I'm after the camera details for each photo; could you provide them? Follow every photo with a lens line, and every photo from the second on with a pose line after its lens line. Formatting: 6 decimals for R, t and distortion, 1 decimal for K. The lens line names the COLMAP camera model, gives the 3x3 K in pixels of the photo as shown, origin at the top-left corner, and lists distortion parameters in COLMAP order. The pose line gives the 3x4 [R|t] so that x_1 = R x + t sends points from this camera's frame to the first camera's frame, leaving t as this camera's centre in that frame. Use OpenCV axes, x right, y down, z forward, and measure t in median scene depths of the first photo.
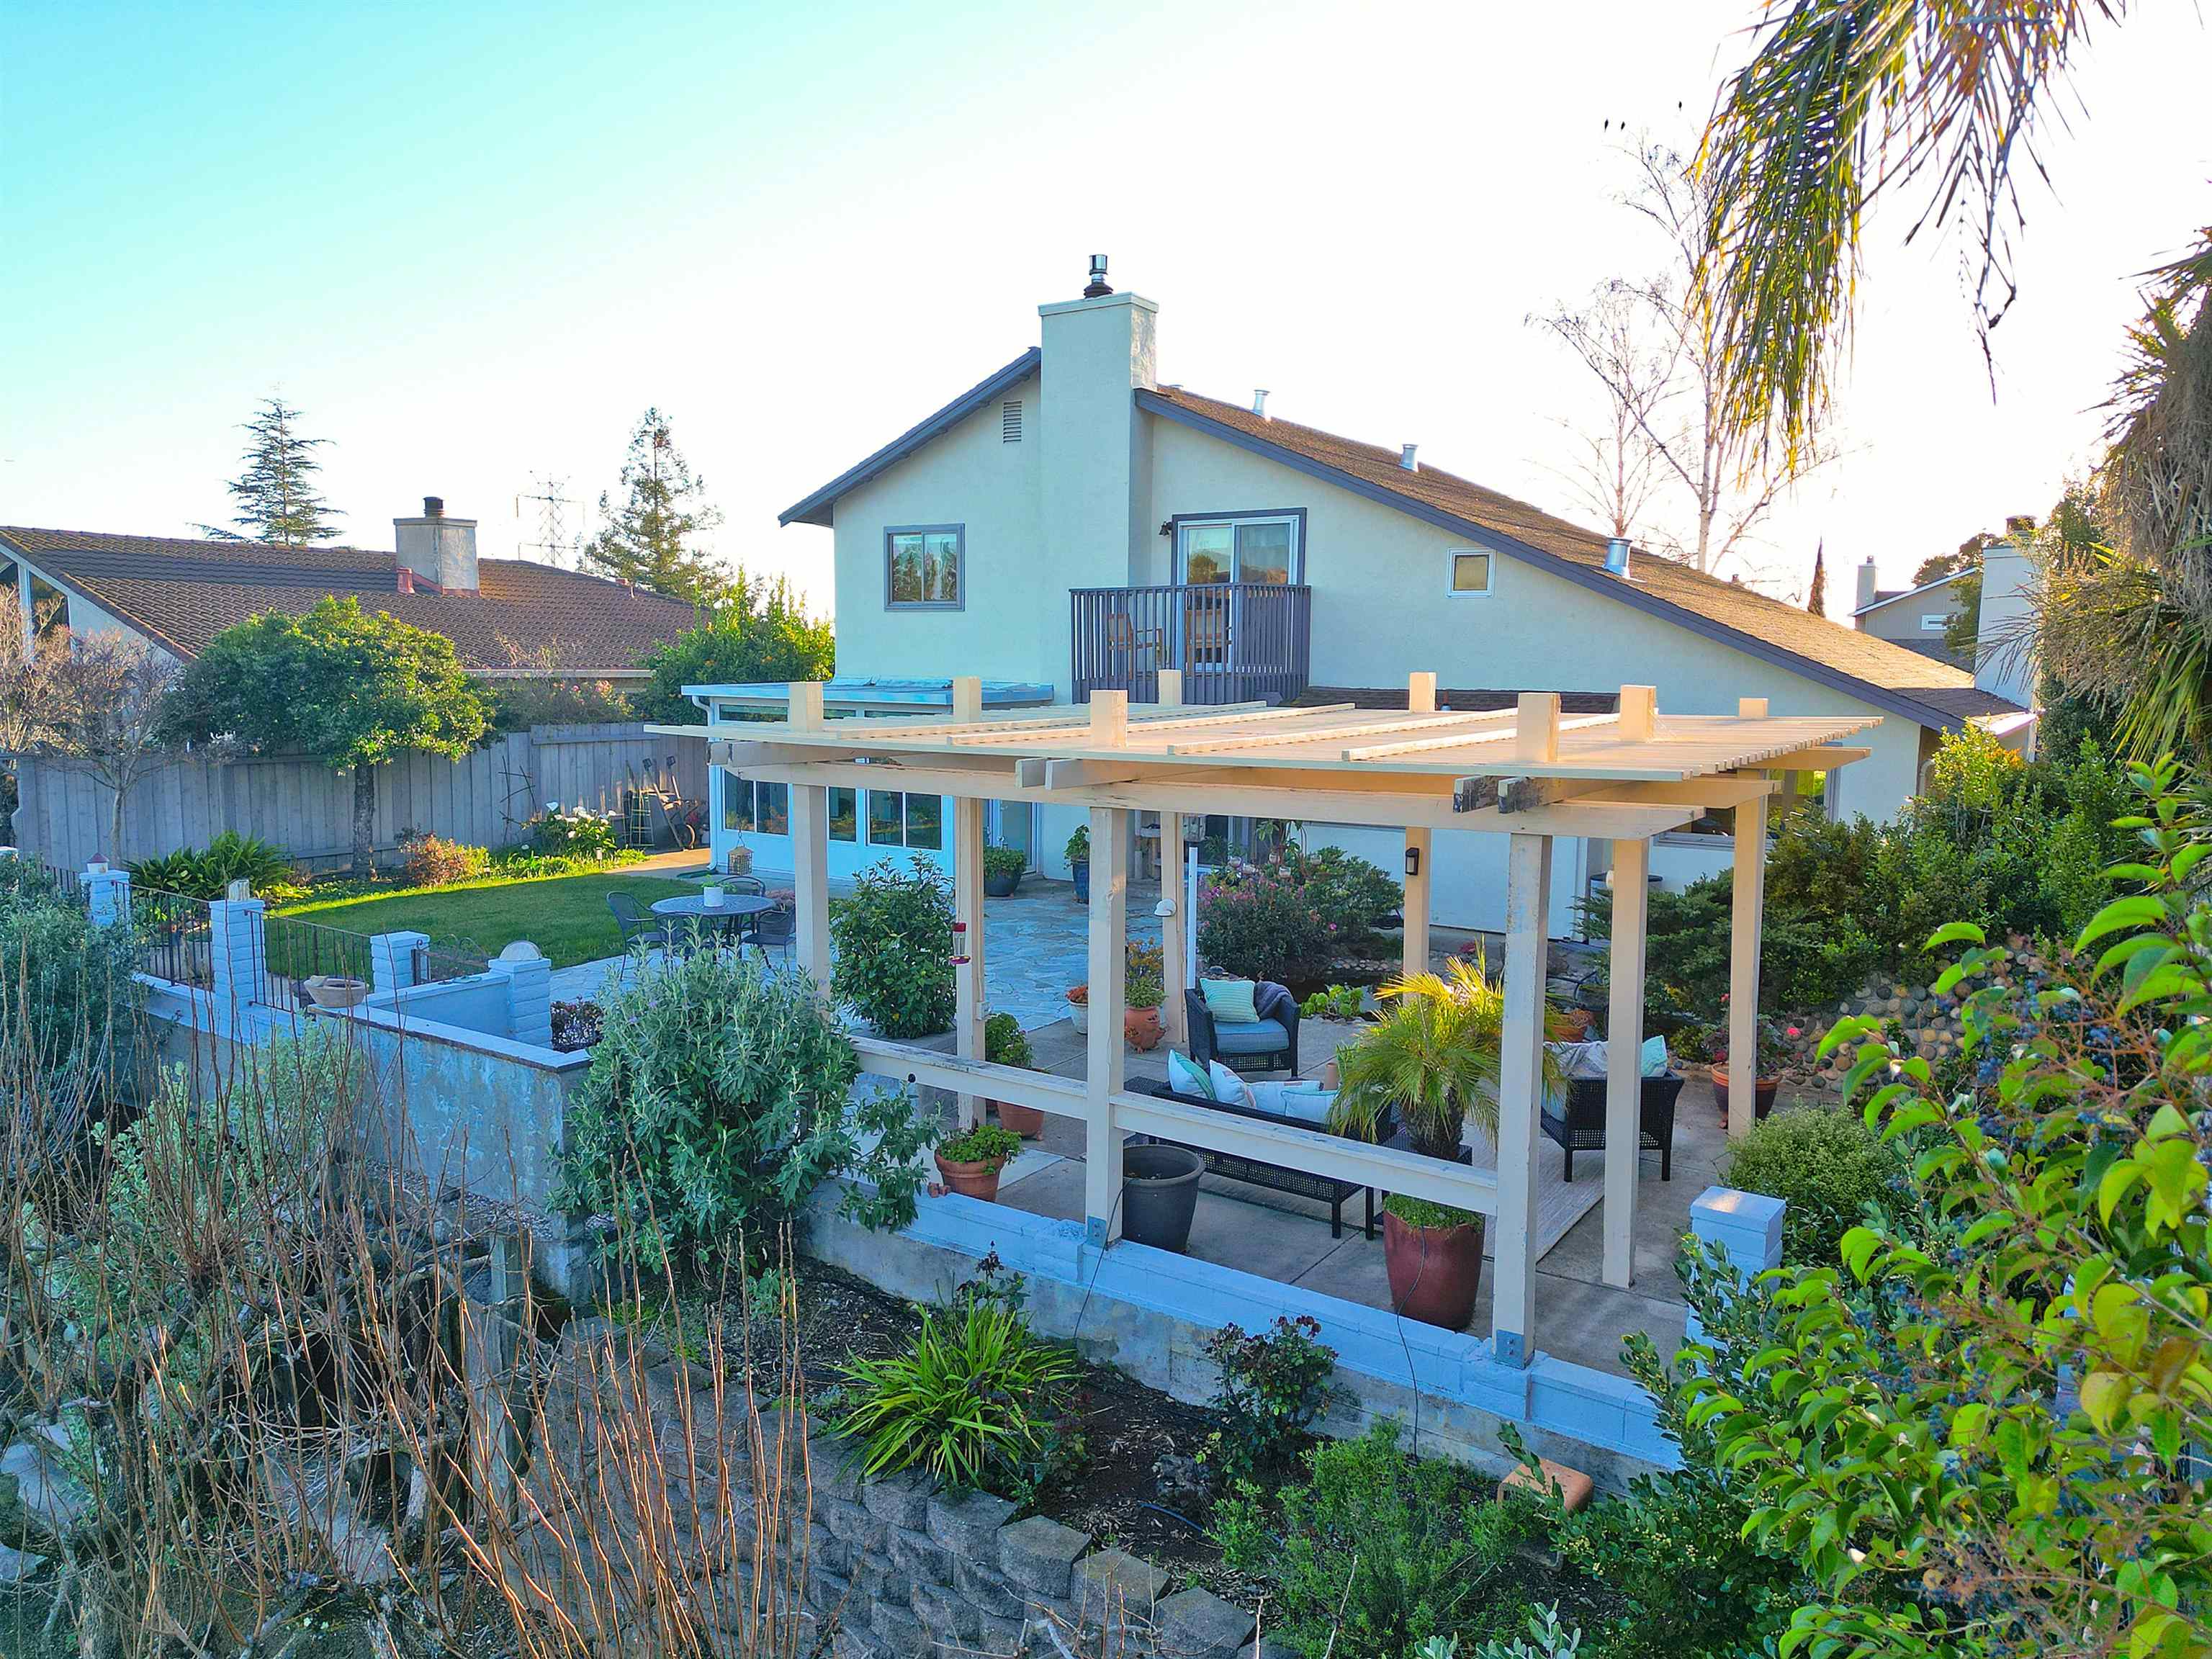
lens RADIAL K [[1566.5, 0, 1075.6], [0, 1566.5, 824.6], [0, 0, 1]] dist [0.045892, -0.012211]
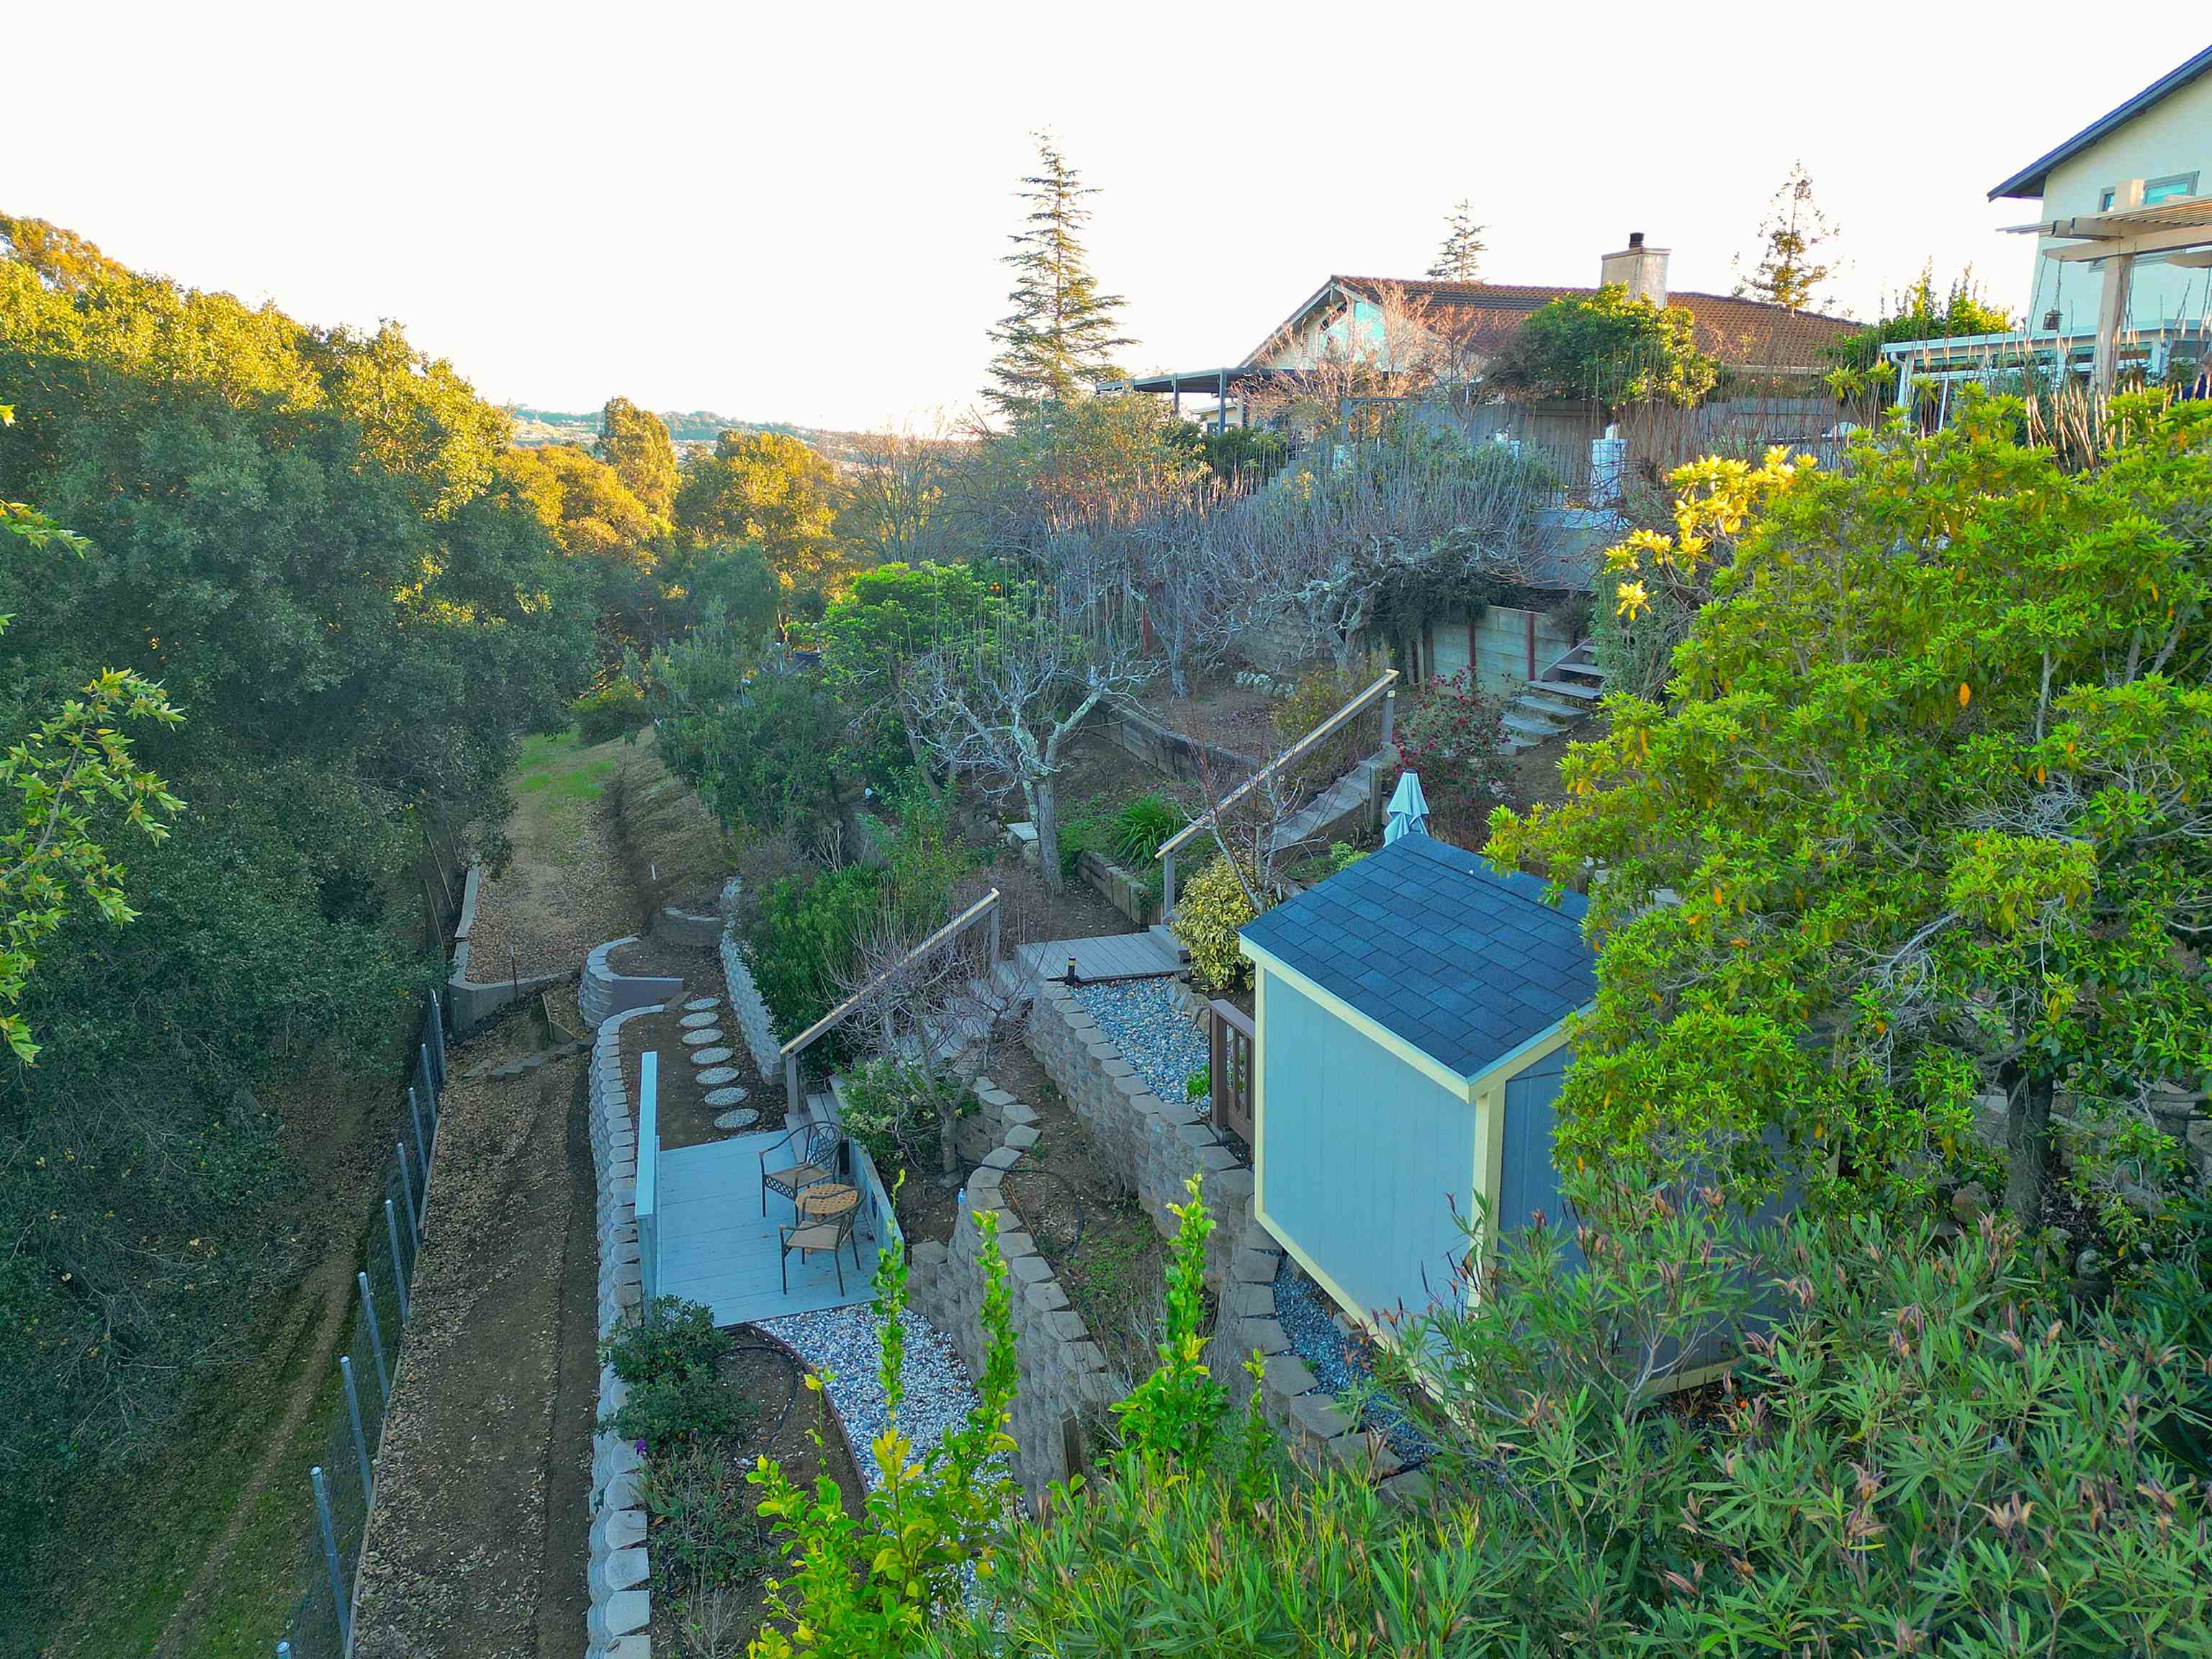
lens RADIAL K [[1566.5, 0, 1075.6], [0, 1566.5, 824.6], [0, 0, 1]] dist [0.045892, -0.012211]
pose [[0.812004, 0.113608, -0.572488, -0.013620], [-0.053703, 0.991255, 0.120539, 0.115540], [0.581175, -0.067134, 0.811004, -0.250098]]
